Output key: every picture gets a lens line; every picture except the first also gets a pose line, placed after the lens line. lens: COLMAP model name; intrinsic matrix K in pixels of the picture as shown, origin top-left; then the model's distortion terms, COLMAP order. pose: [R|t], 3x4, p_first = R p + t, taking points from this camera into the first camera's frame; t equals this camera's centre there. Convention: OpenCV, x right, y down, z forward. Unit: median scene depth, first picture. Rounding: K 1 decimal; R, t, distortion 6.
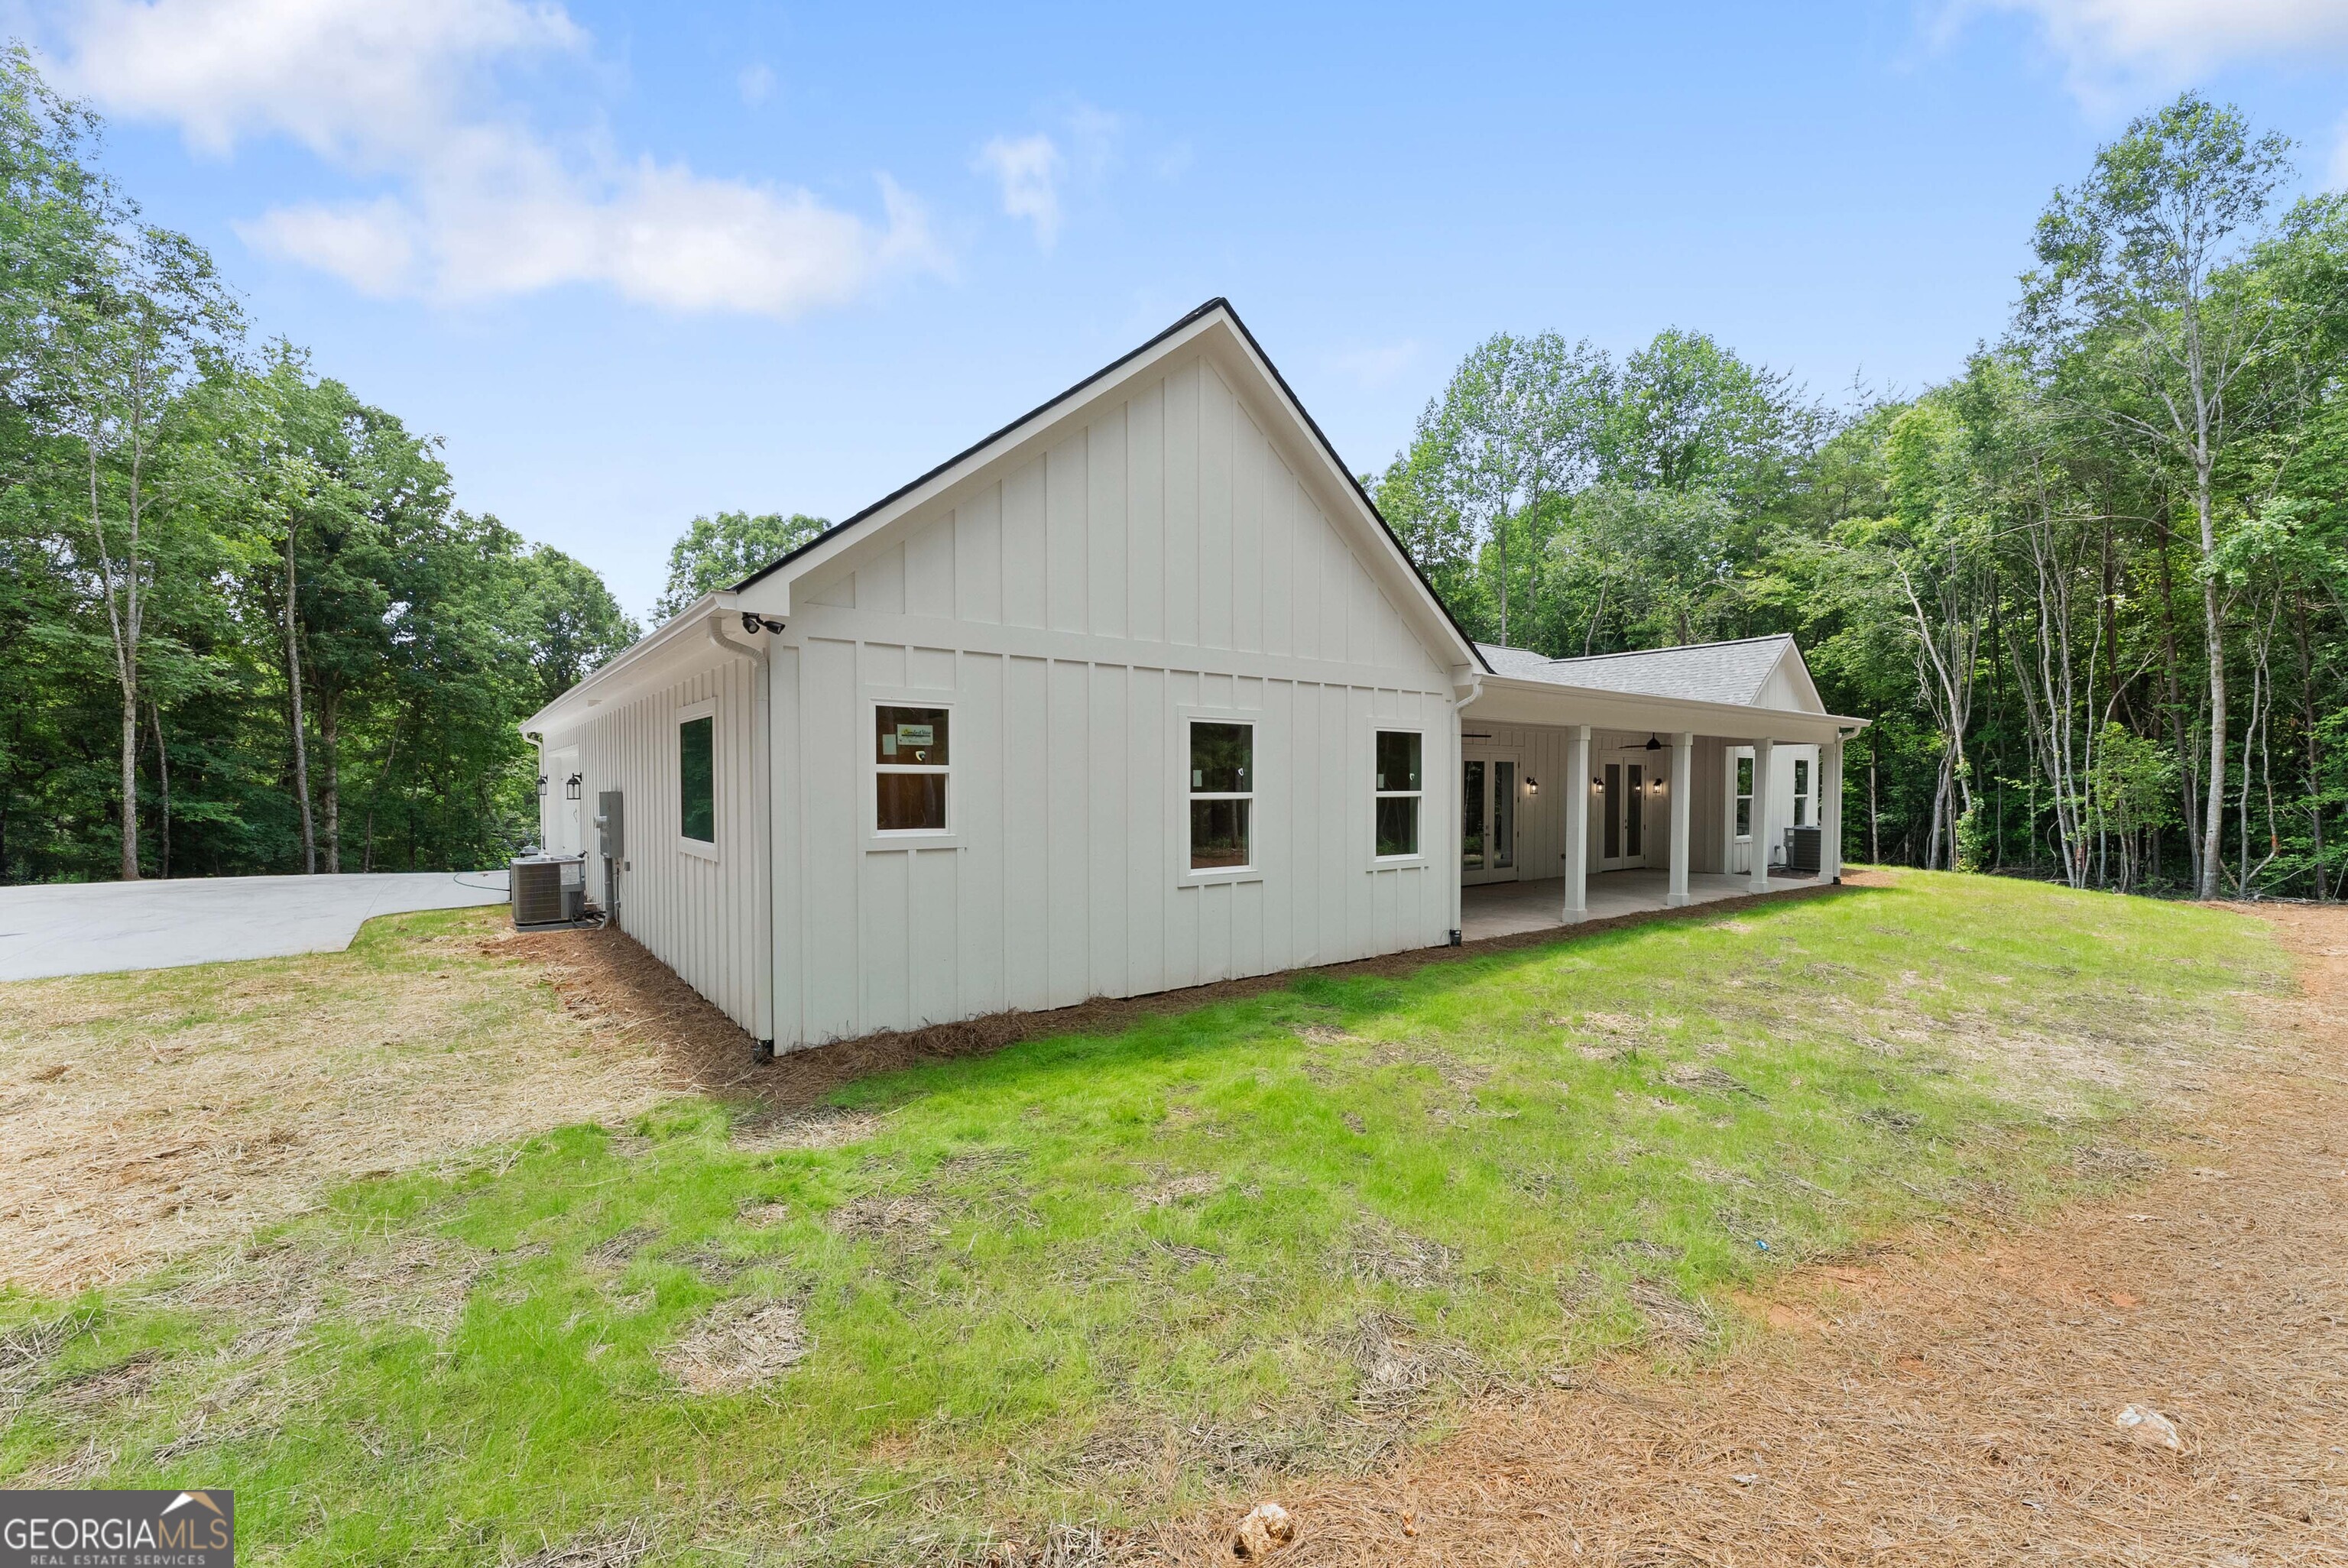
lens RADIAL K [[946.2, 0, 1171.1], [0, 946.2, 804.9], [0, 0, 1]] dist [-0.002960, 0.000300]
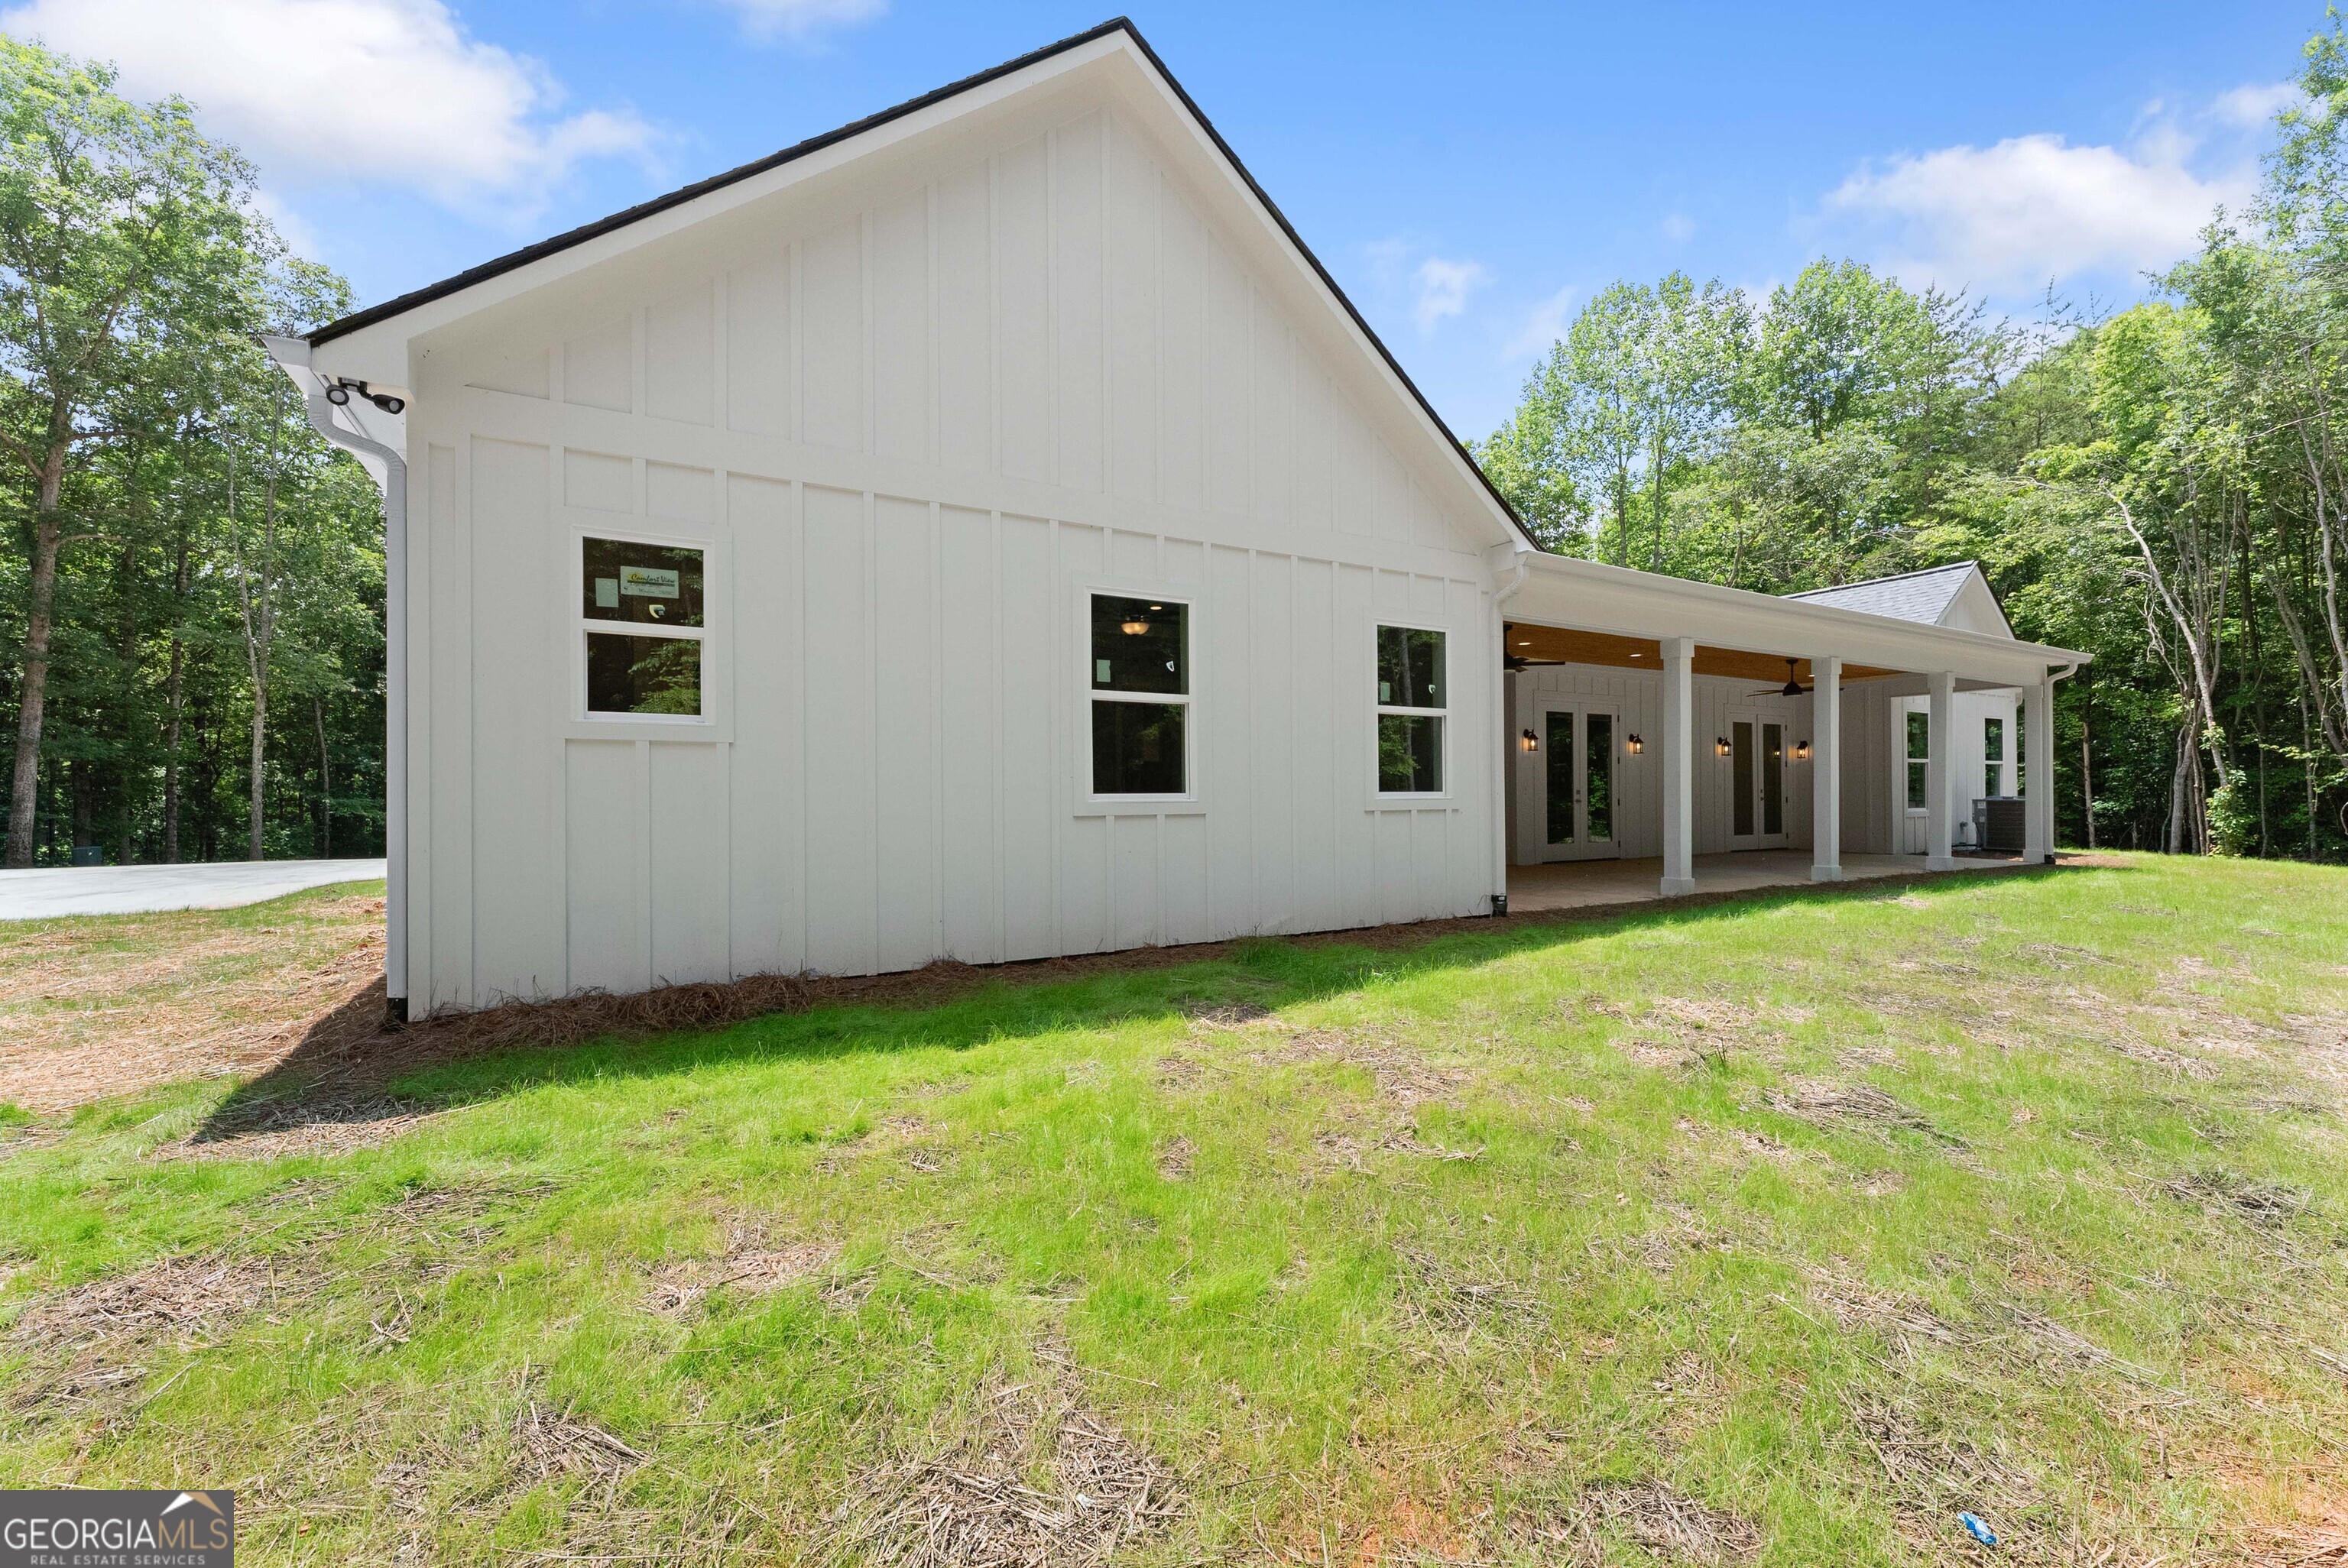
lens RADIAL K [[946.2, 0, 1160.8], [0, 946.2, 786.5], [0, 0, 1]] dist [-0.002960, 0.000300]
pose [[0.991322, -0.006519, -0.131291, 0.146811], [0.002958, 0.999623, -0.027306, 0.071690], [0.131419, 0.026681, 0.990968, 0.238903]]
